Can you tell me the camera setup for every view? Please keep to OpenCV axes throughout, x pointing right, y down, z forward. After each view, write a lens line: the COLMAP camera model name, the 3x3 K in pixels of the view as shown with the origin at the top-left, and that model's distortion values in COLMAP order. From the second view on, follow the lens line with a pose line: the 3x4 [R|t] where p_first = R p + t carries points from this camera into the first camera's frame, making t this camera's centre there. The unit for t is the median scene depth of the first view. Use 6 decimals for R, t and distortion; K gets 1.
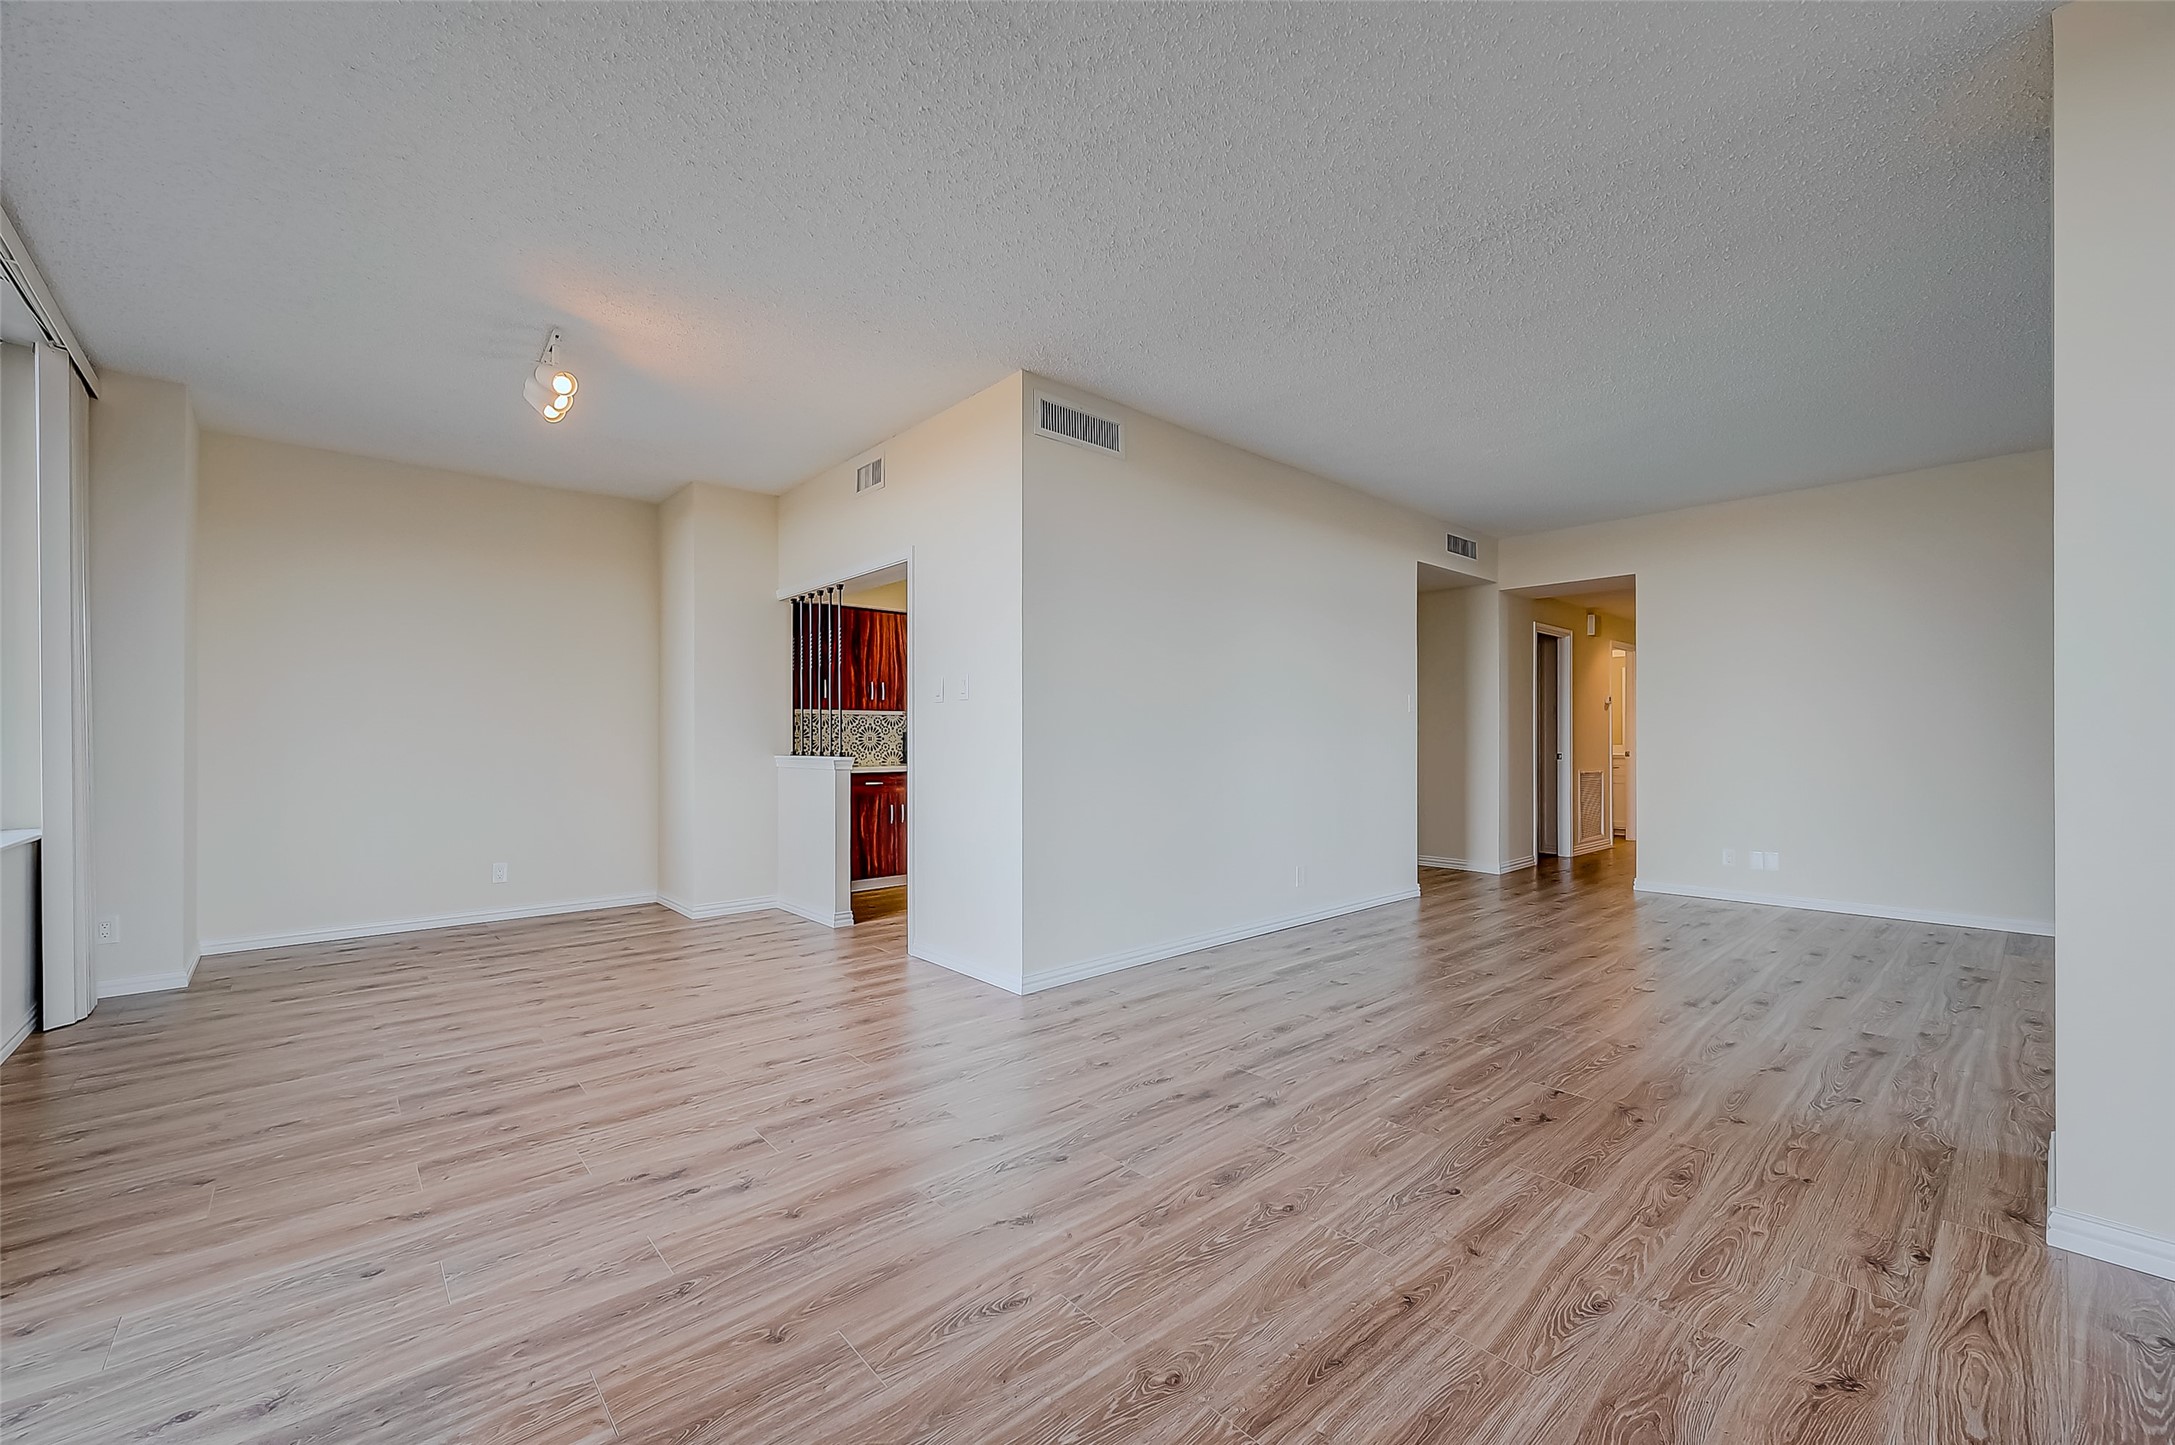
lens RADIAL K [[870.8, 0, 1094.8], [0, 870.8, 734.7], [0, 0, 1]] dist [-0.002680, -0.000401]
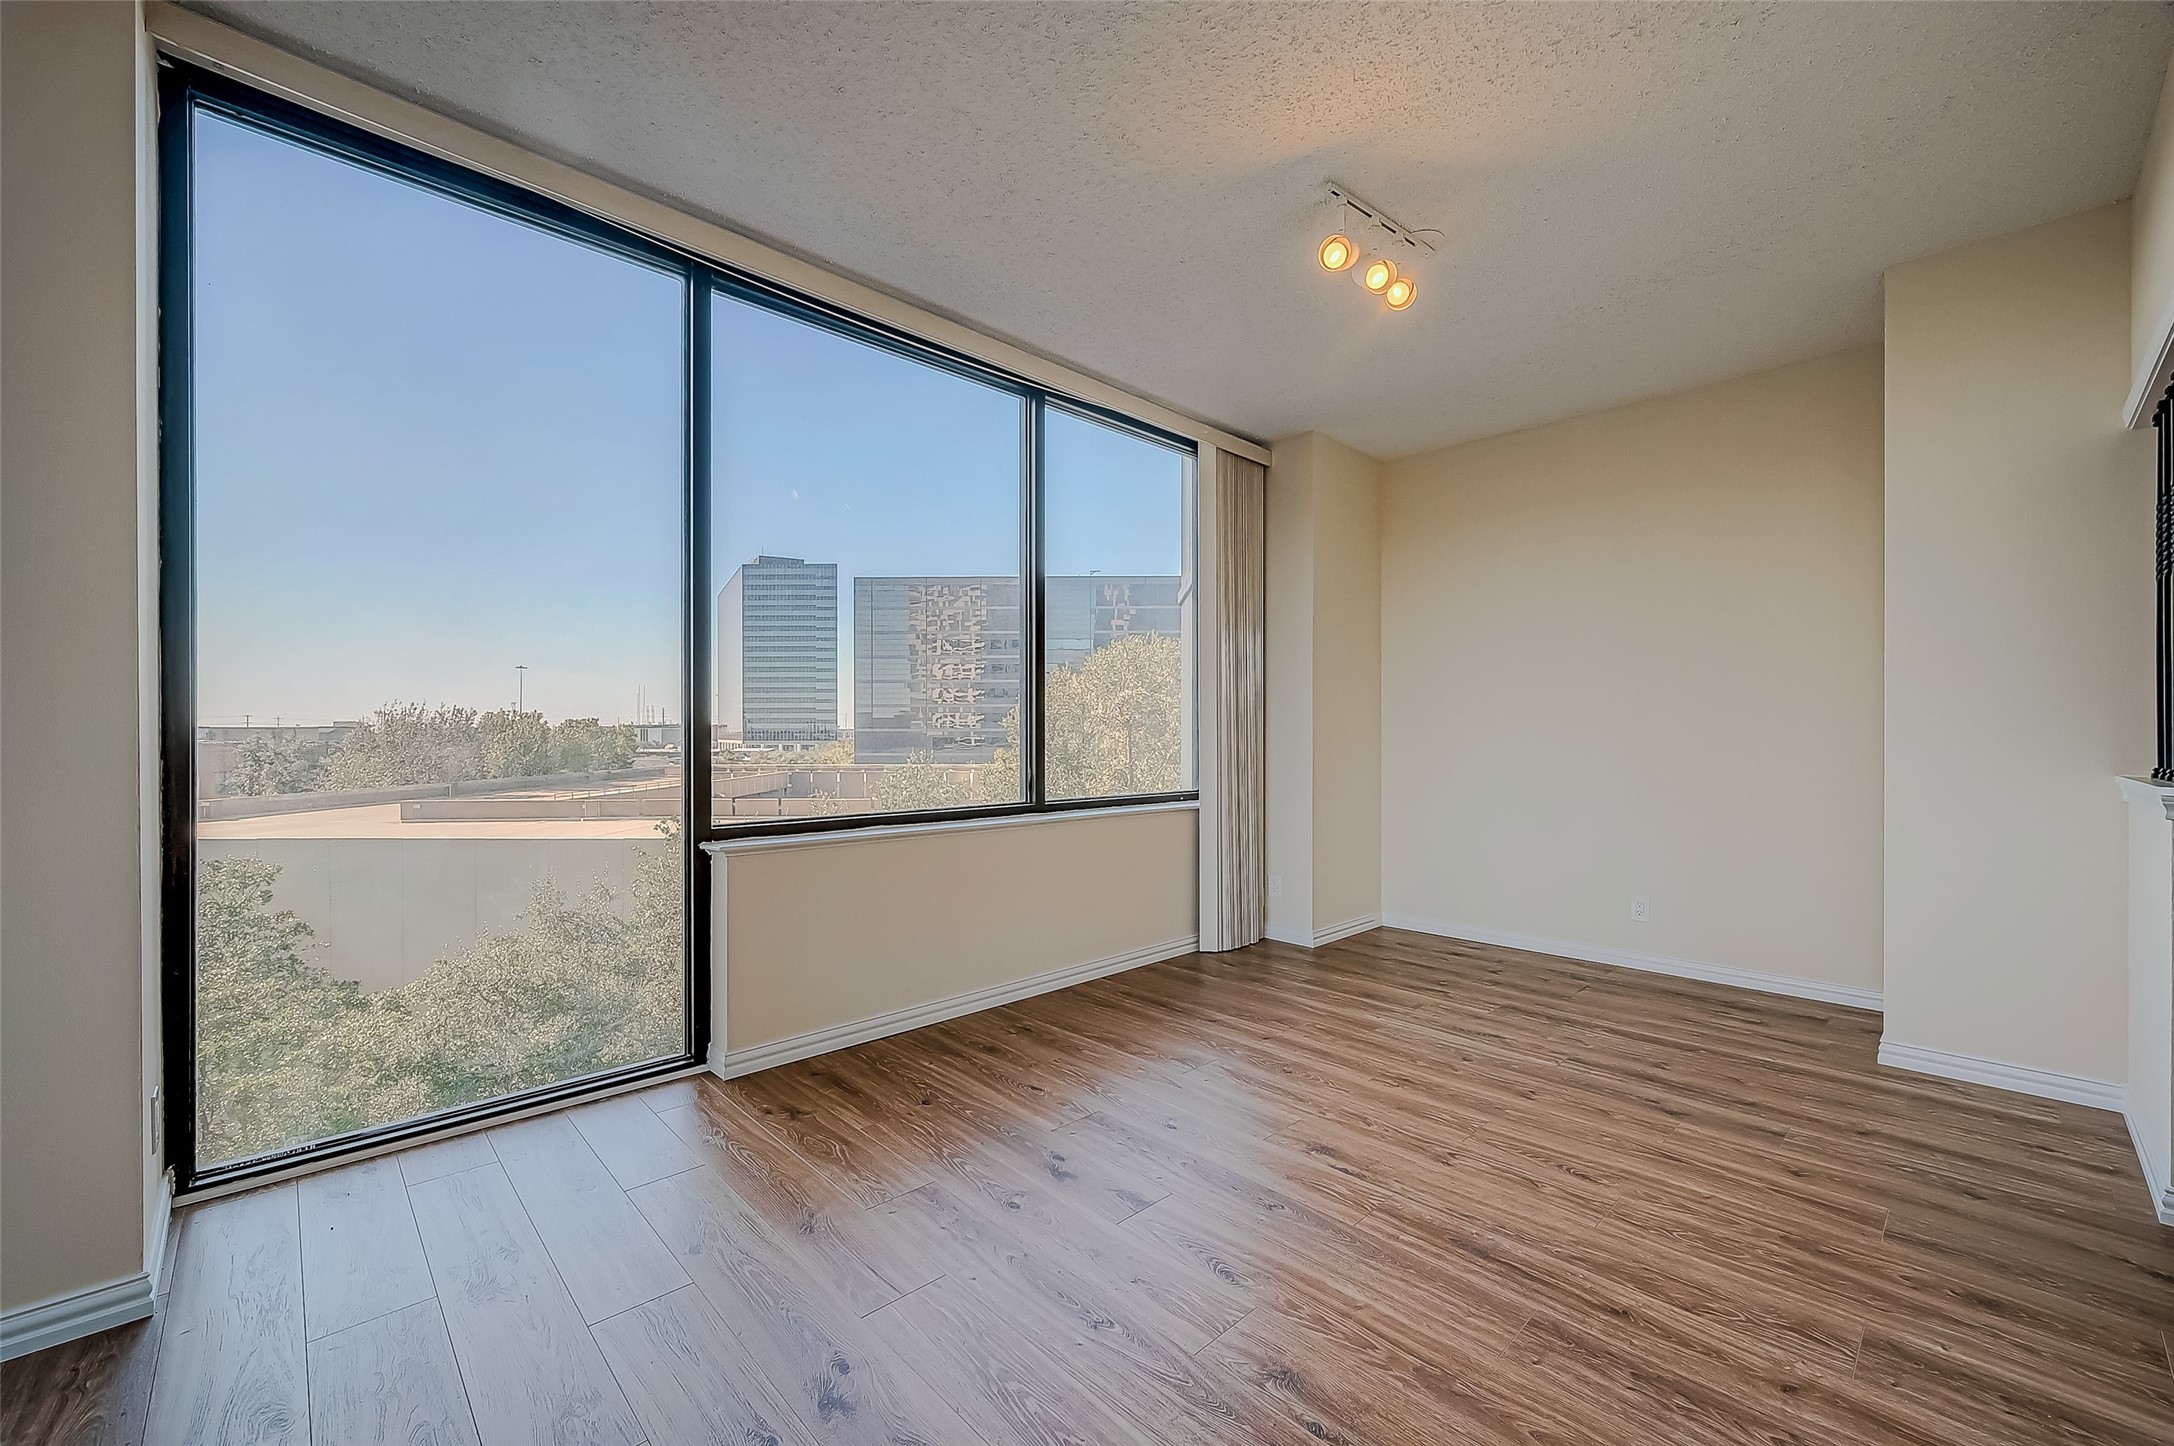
lens RADIAL K [[857.3, 0, 1083.8], [0, 857.3, 732.1], [0, 0, 1]] dist [0.001215, 0.000461]
pose [[0.021560, 0.000337, -0.999767, 0.136666], [0.003049, 0.999995, 0.000403, 0.000822], [0.999763, -0.003057, 0.021559, 0.960590]]
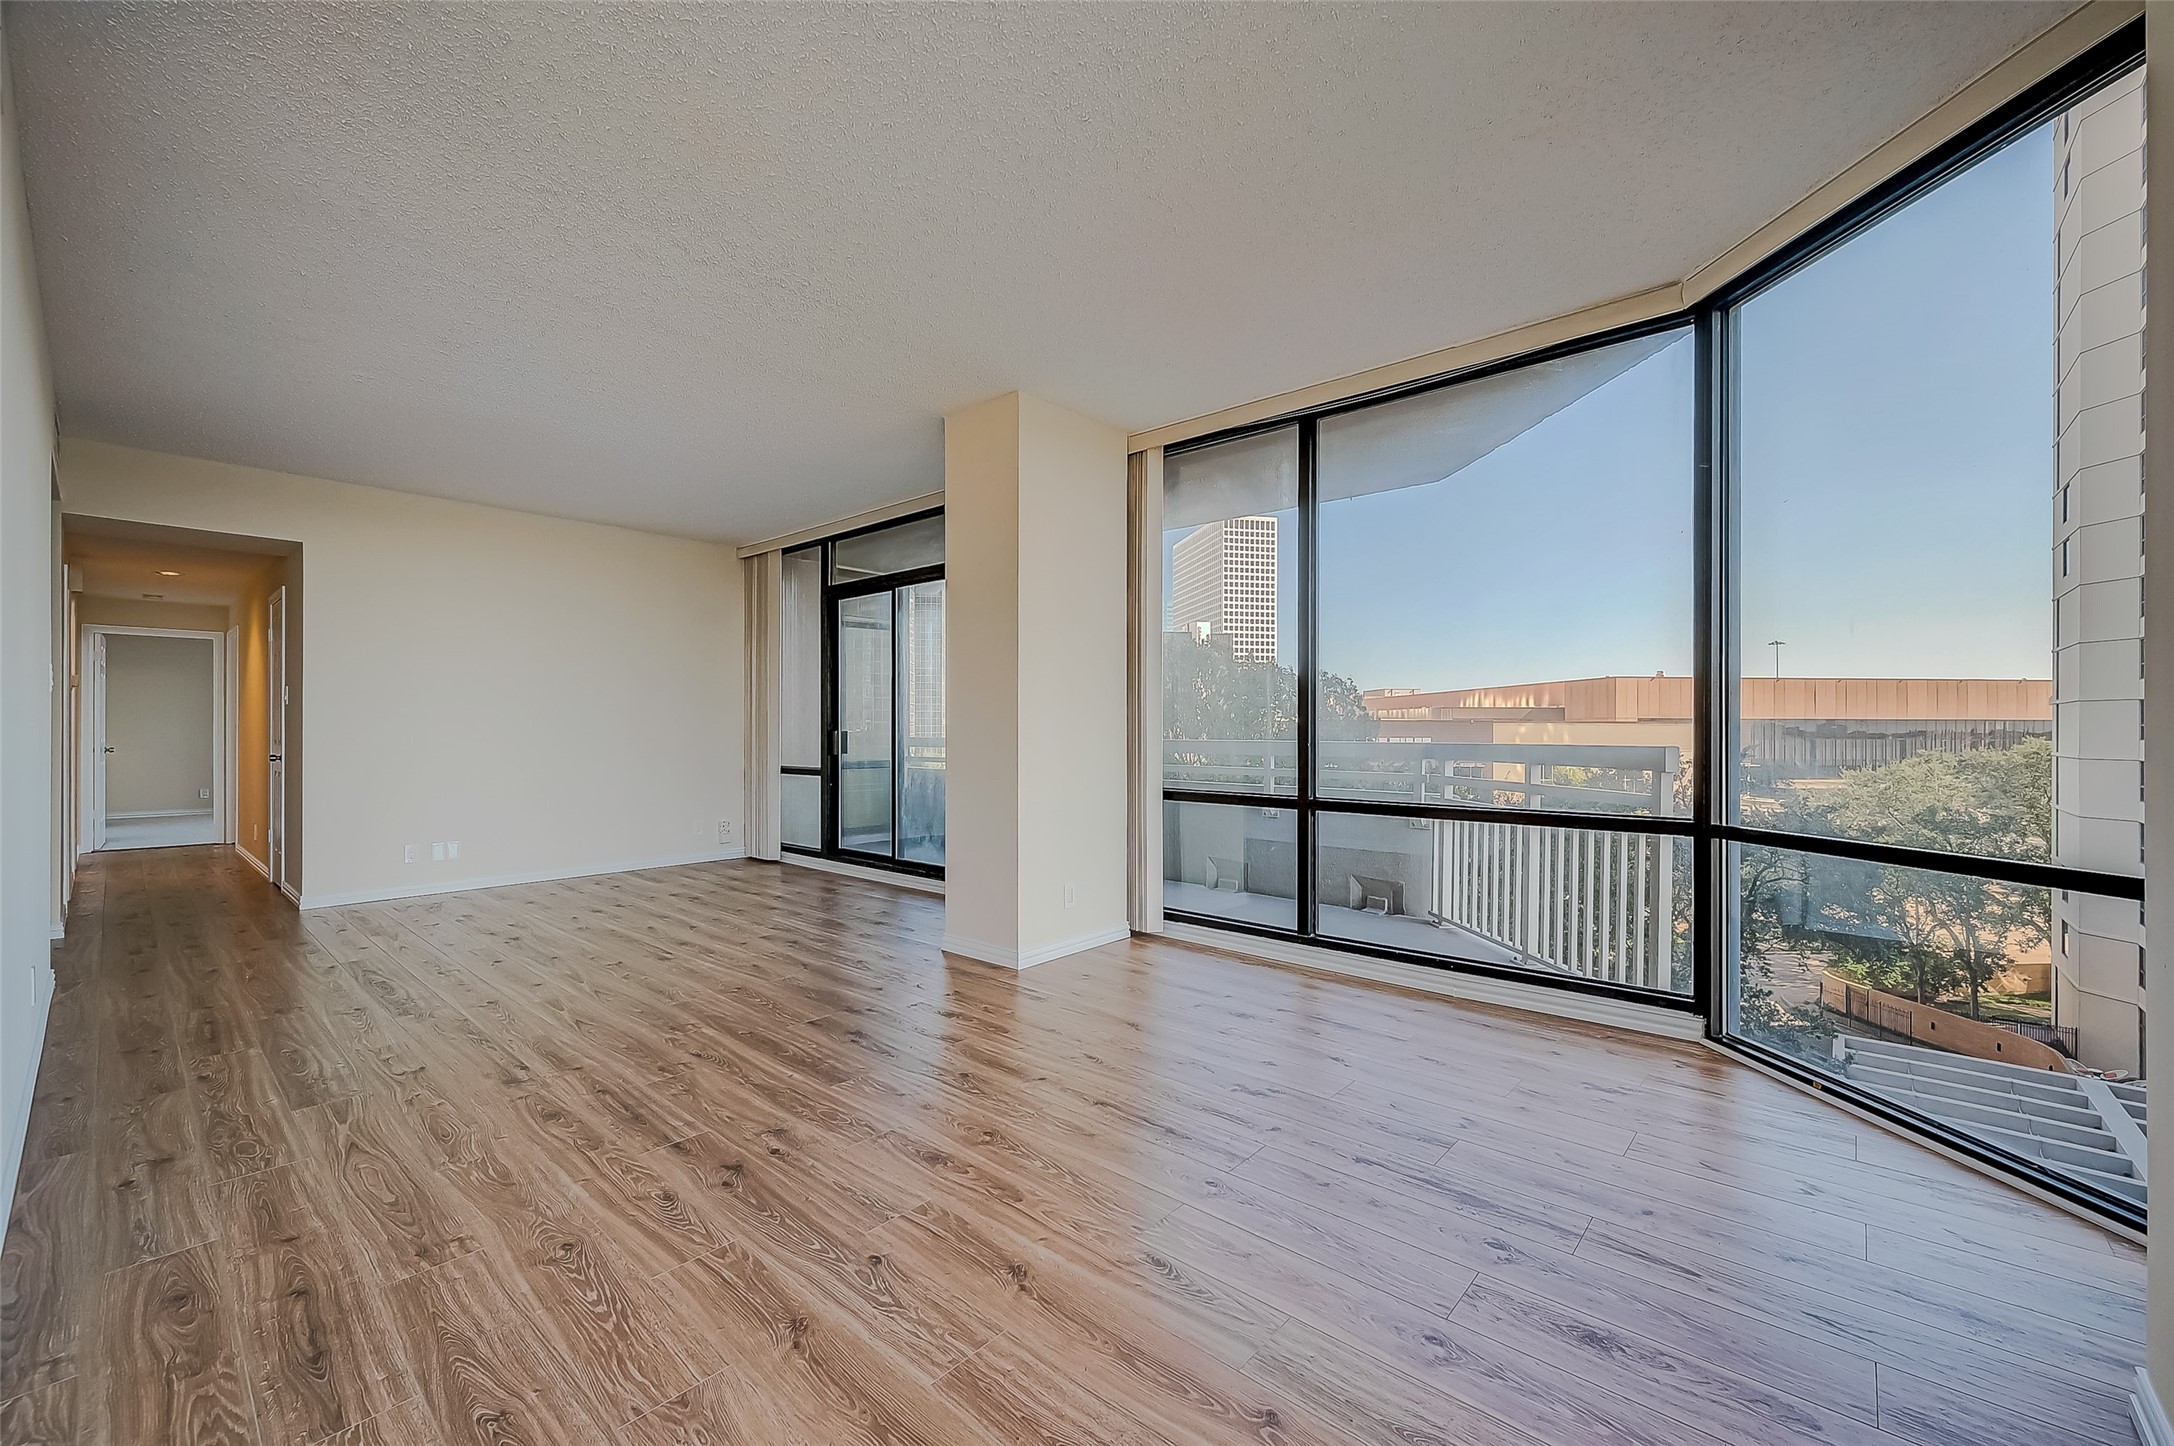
lens RADIAL K [[857.3, 0, 1083.8], [0, 857.3, 732.1], [0, 0, 1]] dist [0.001215, 0.000461]
pose [[-0.112061, -0.000411, 0.993701, -0.715152], [-0.003128, 0.999995, 0.000061, 0.001288], [-0.993696, -0.003102, -0.112062, 0.762722]]
